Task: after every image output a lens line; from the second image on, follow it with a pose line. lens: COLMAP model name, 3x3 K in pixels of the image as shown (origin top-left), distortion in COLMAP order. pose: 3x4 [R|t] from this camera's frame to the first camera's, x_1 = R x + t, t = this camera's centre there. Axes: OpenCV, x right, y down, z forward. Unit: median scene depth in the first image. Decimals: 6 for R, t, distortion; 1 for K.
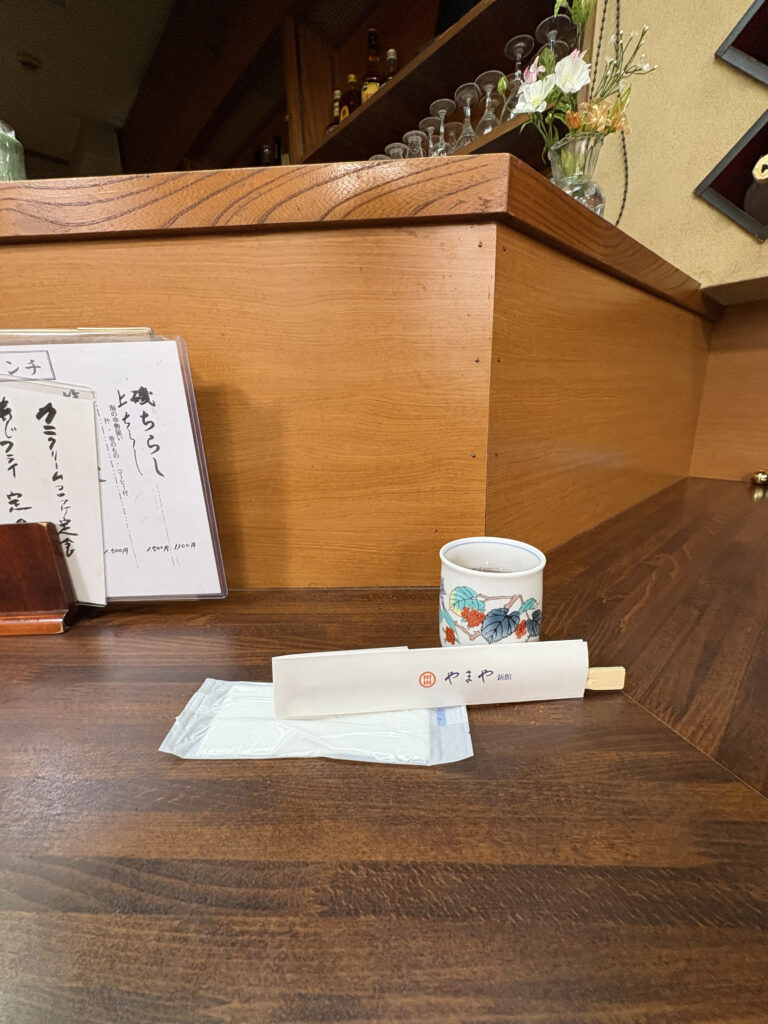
lens RADIAL K [[411.3, 0, 385.3], [0, 411.3, 509.0], [0, 0, 1]] dist [0.000470, 0.000066]
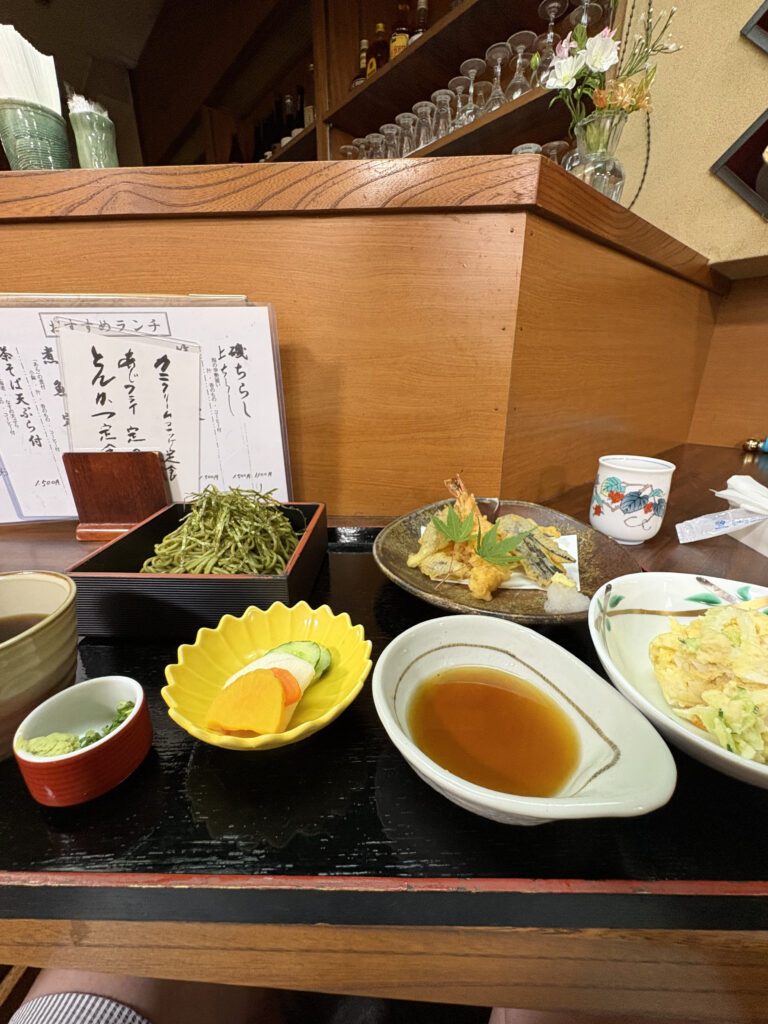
lens RADIAL K [[411.3, 0, 385.2], [0, 411.3, 509.9], [0, 0, 1]] dist [0.000470, 0.000066]
pose [[0.999531, 0.029200, -0.009256, -0.100789], [-0.028387, 0.996520, 0.078367, 0.089133], [0.011512, -0.078067, 0.996882, -0.261237]]
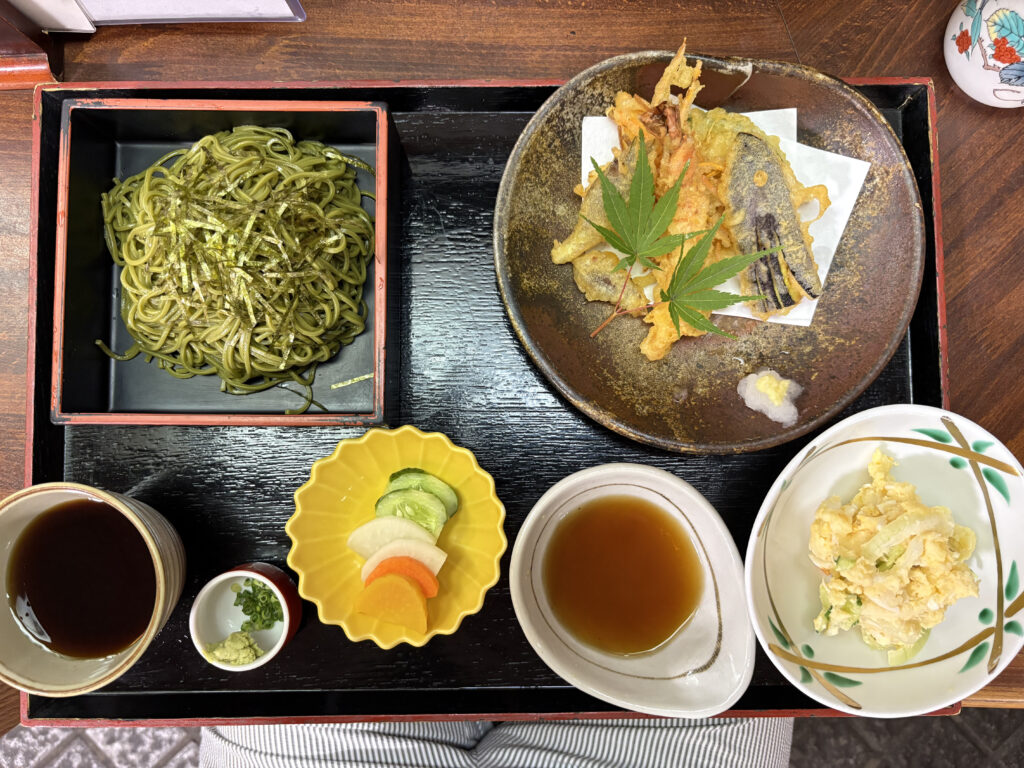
lens RADIAL K [[784.6, 0, 517.8], [0, 784.6, 386.5], [0, 0, 1]] dist [-0.003064, -0.003053]
pose [[0.998945, -0.002166, 0.045863, -0.151986], [-0.042826, 0.316202, 0.947725, -0.692964], [-0.016554, -0.948690, 0.315775, 0.179230]]
